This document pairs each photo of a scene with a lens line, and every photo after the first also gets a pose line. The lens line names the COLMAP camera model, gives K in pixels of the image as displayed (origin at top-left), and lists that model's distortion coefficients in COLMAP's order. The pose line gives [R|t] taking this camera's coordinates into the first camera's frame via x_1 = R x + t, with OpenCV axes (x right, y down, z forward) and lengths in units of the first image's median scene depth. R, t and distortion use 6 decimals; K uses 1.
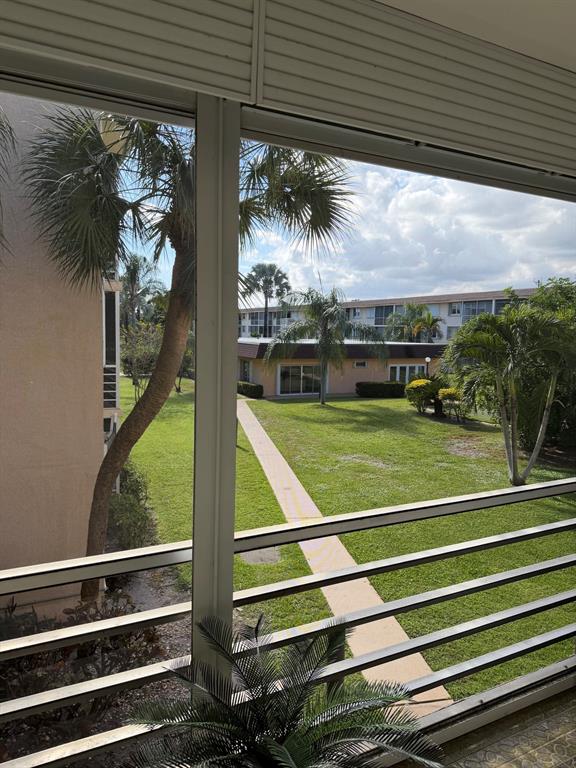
lens RADIAL K [[540.2, 0, 280.3], [0, 540.2, 376.7], [0, 0, 1]] dist [0.058610, -0.085410]
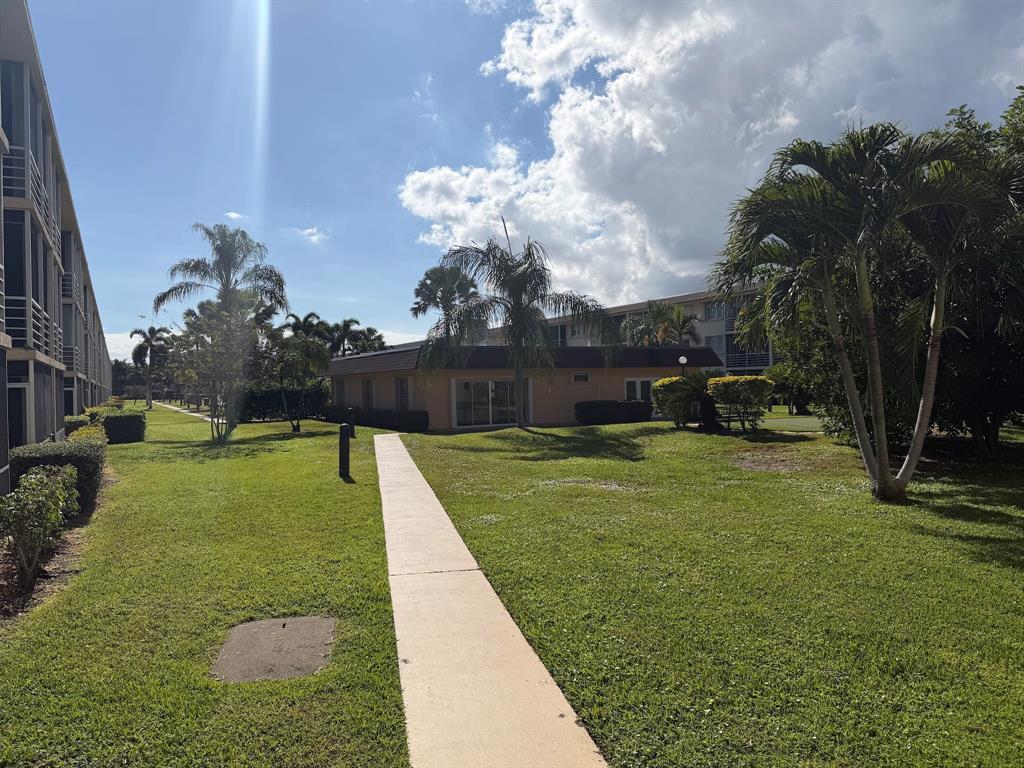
lens RADIAL K [[720.3, 0, 504.5], [0, 720.3, 378.7], [0, 0, 1]] dist [0.058610, -0.085410]
pose [[0.998644, -0.040421, 0.032802, 0.046292], [0.043301, 0.994777, -0.092437, 0.087903], [-0.028894, 0.093732, 0.995178, 0.226645]]
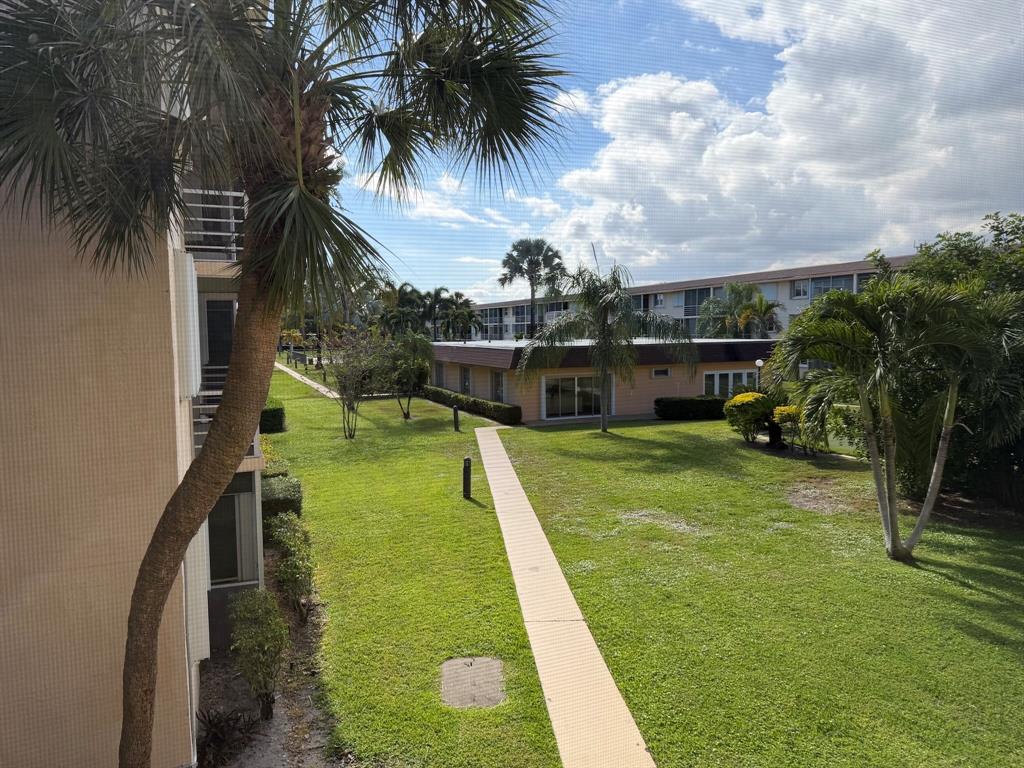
lens RADIAL K [[720.3, 0, 500.5], [0, 720.3, 378.4], [0, 0, 1]] dist [0.058610, -0.085410]
pose [[0.995831, -0.030226, -0.086067, 0.034141], [0.028663, 0.999402, -0.019342, -0.005014], [0.086600, 0.016794, 0.996102, 0.075142]]
